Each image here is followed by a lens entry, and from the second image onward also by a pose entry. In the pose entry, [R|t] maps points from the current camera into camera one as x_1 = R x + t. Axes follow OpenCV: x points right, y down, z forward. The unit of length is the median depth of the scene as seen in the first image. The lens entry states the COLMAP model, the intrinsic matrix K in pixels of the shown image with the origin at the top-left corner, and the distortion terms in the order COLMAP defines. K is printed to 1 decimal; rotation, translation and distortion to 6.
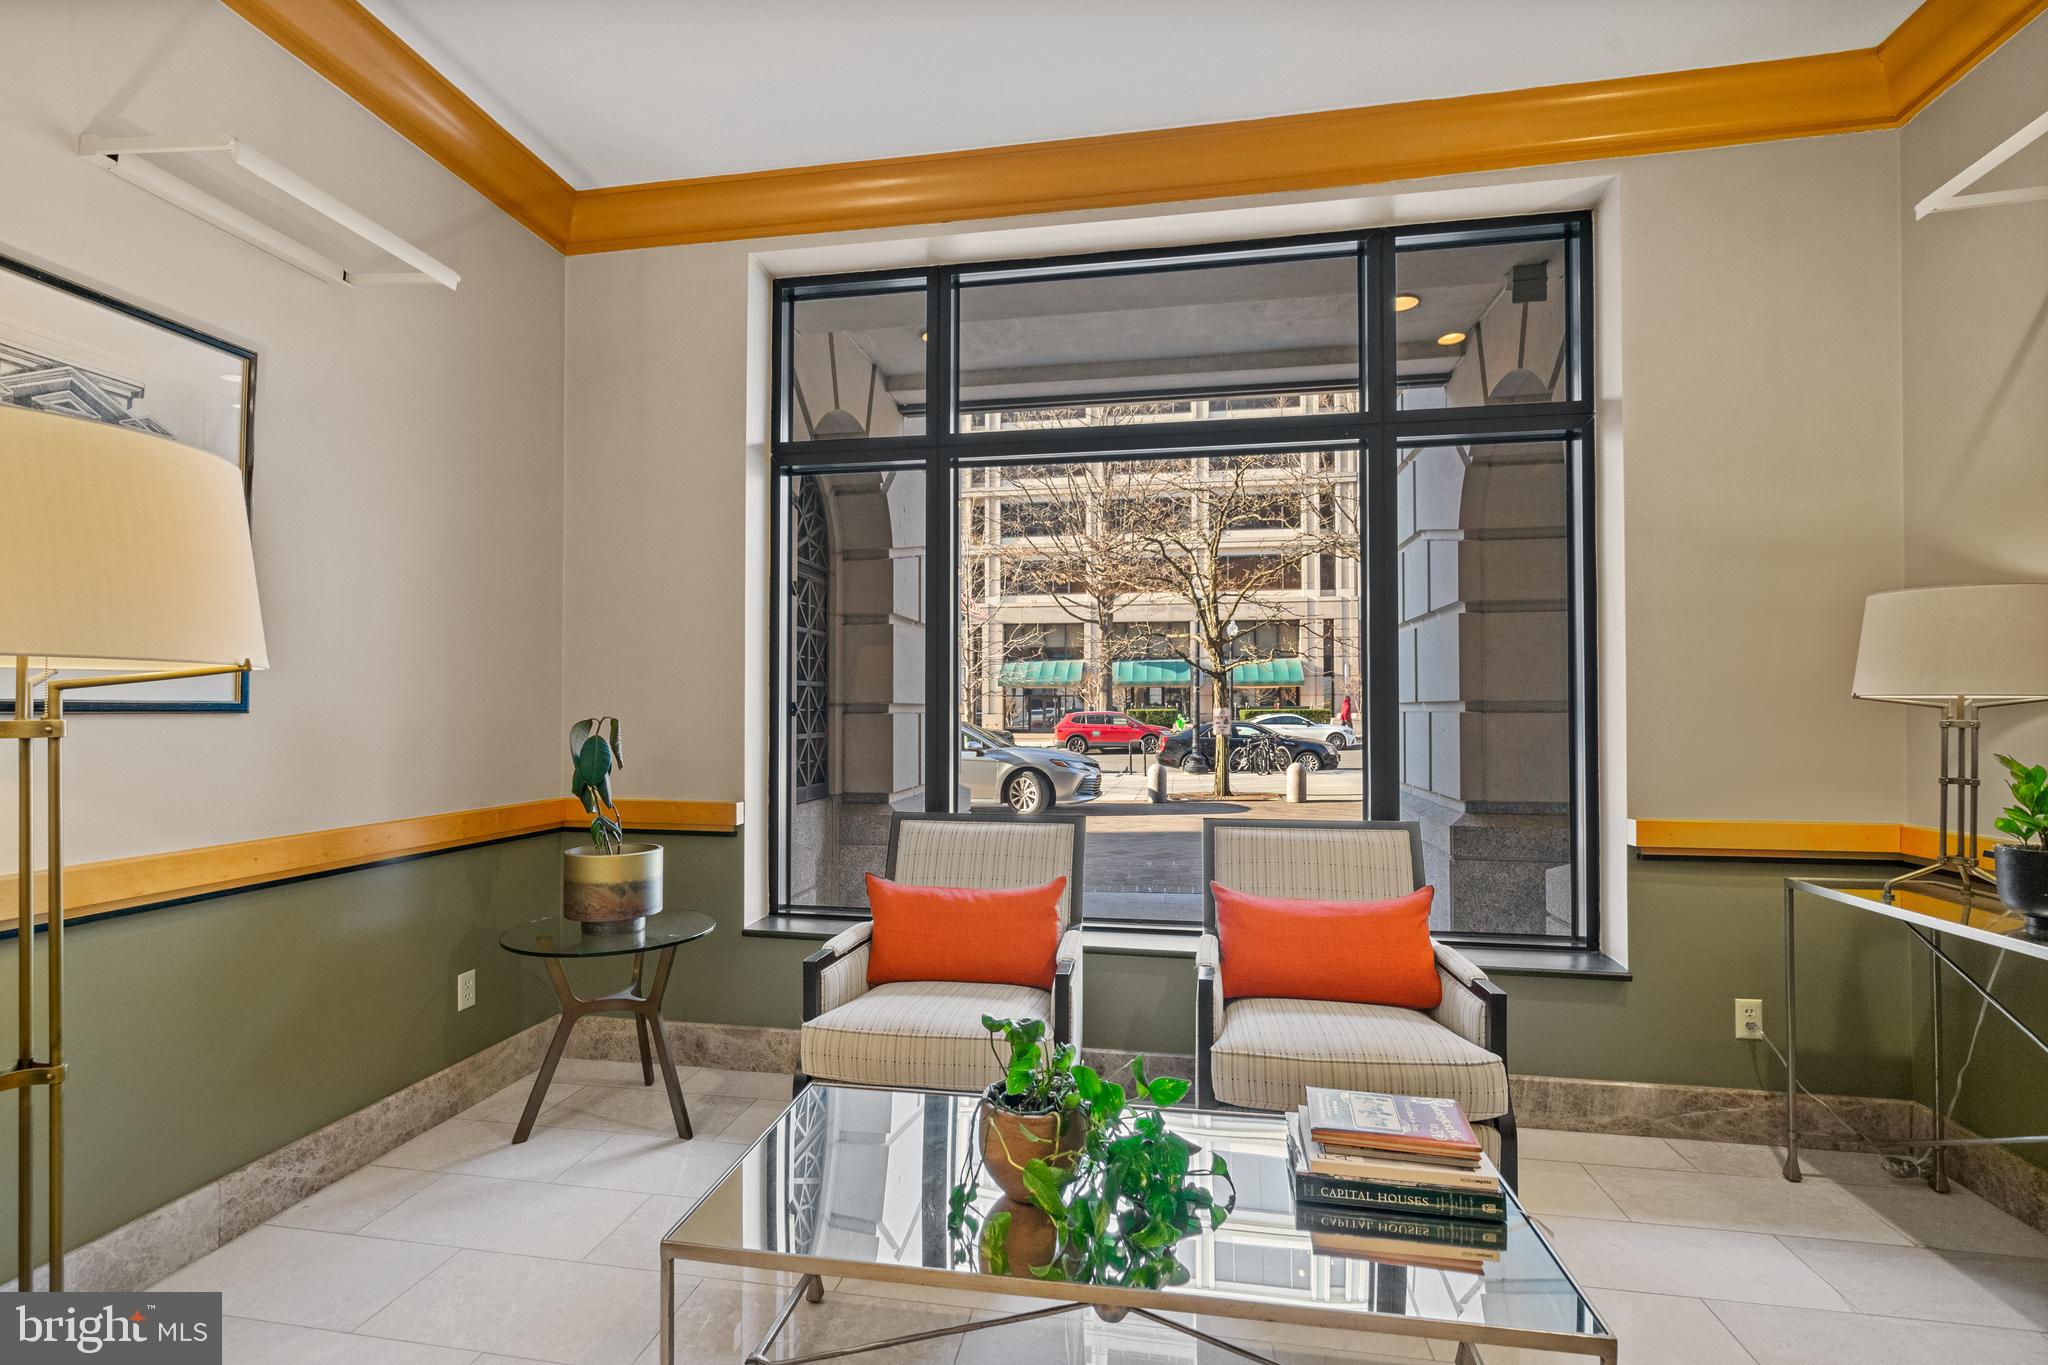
lens RADIAL K [[939.8, 0, 1007.3], [0, 939.8, 701.2], [0, 0, 1]] dist [-0.008257, 0.006061]
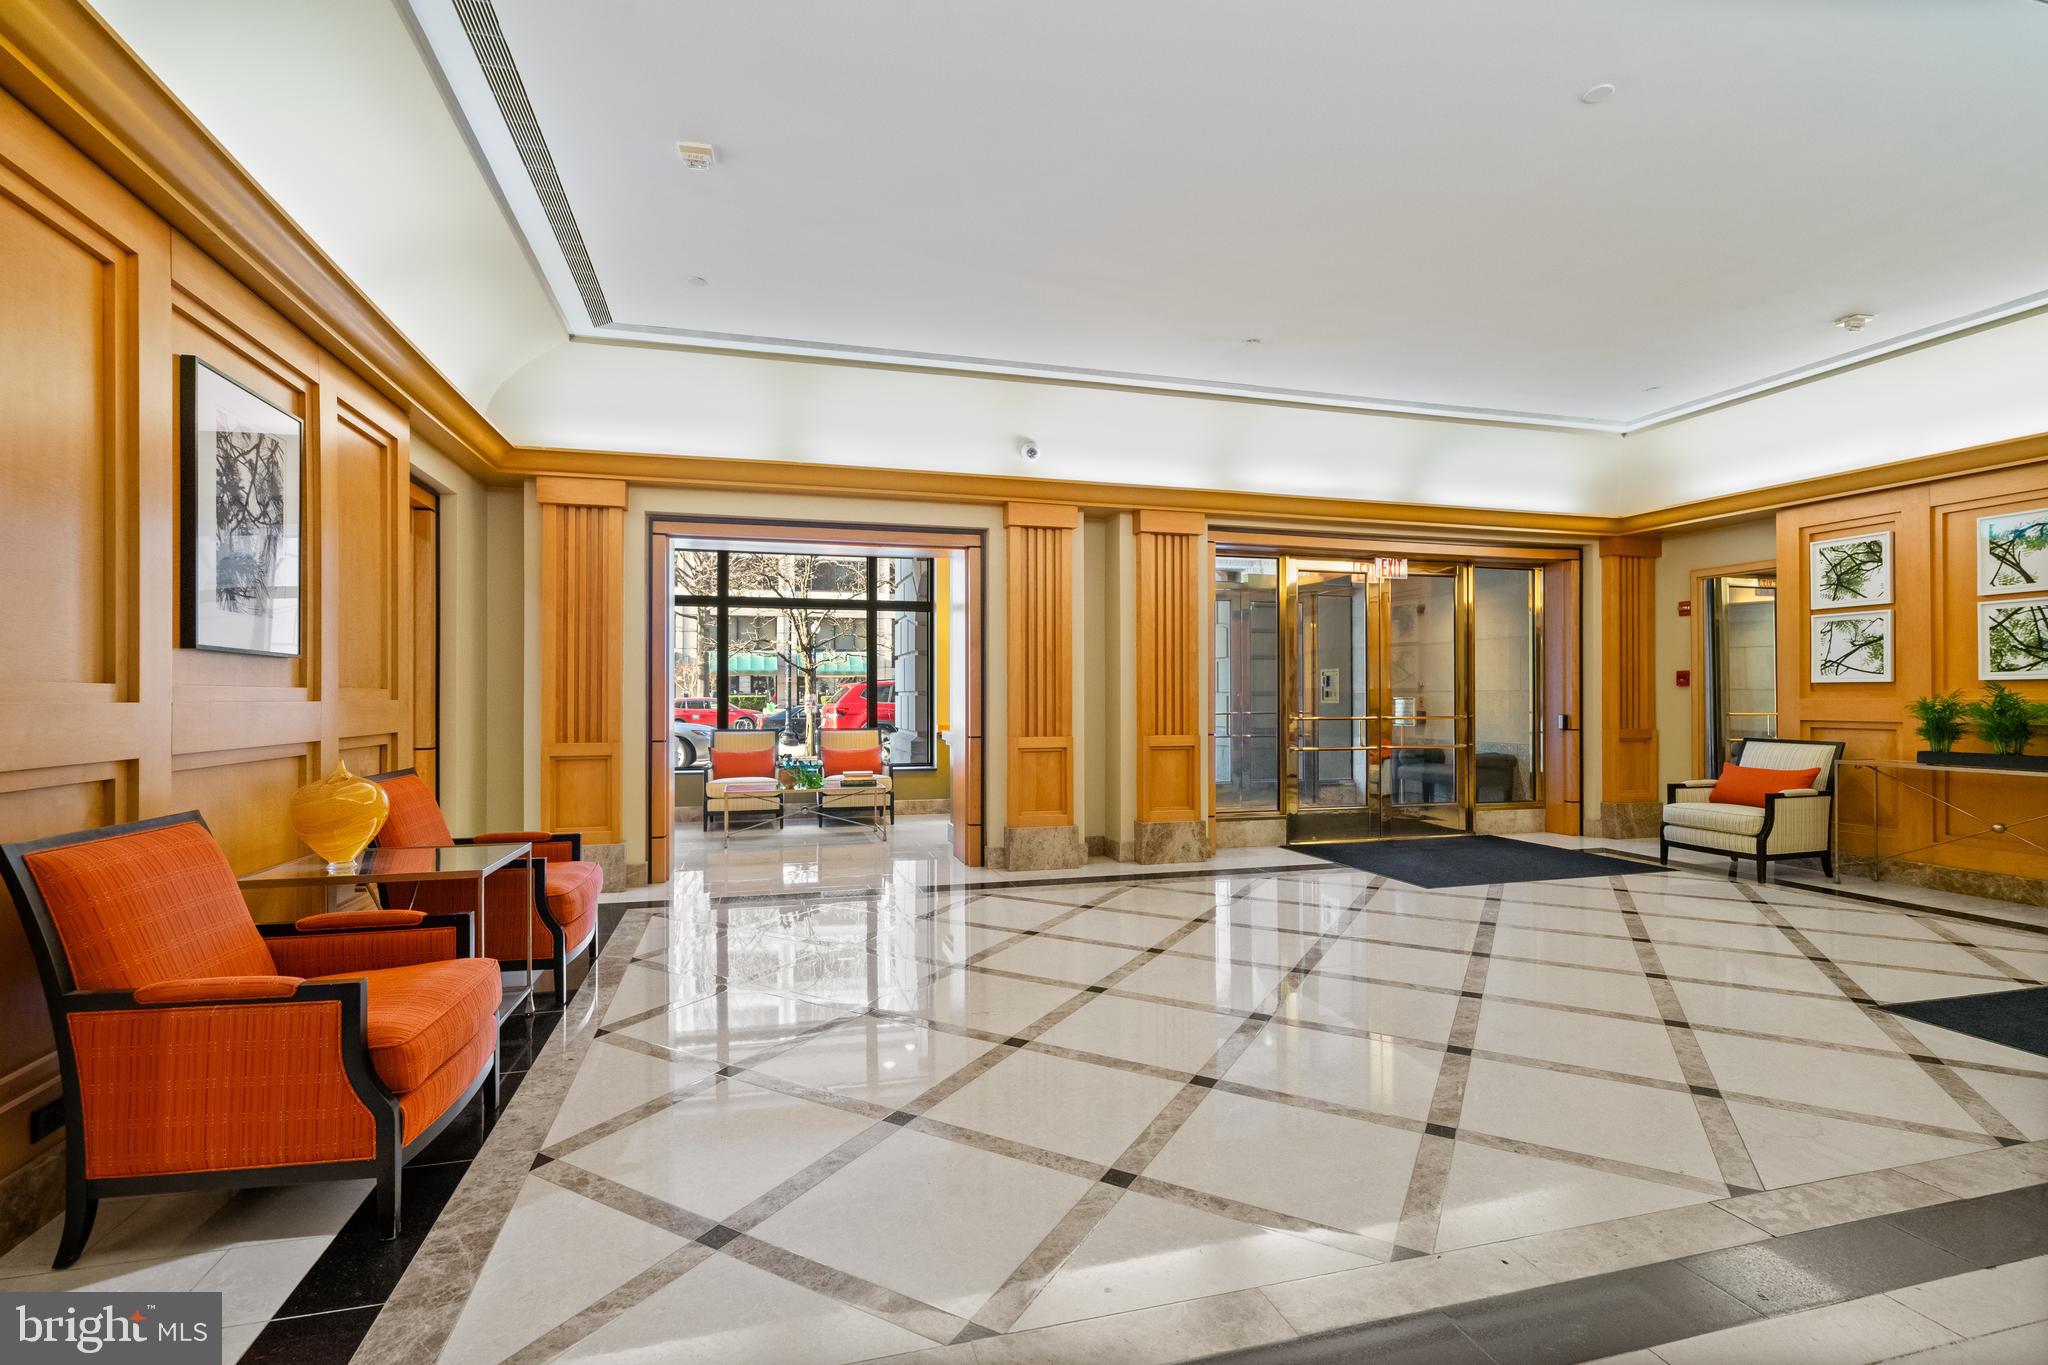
lens RADIAL K [[922.3, 0, 1013.6], [0, 922.3, 692.5], [0, 0, 1]] dist [-0.001816, 0.000014]
pose [[0.900995, 0.000690, 0.433829, -0.096776], [-0.002719, 0.999988, 0.004057, -0.001454], [-0.433821, -0.004835, 0.900986, -0.374451]]
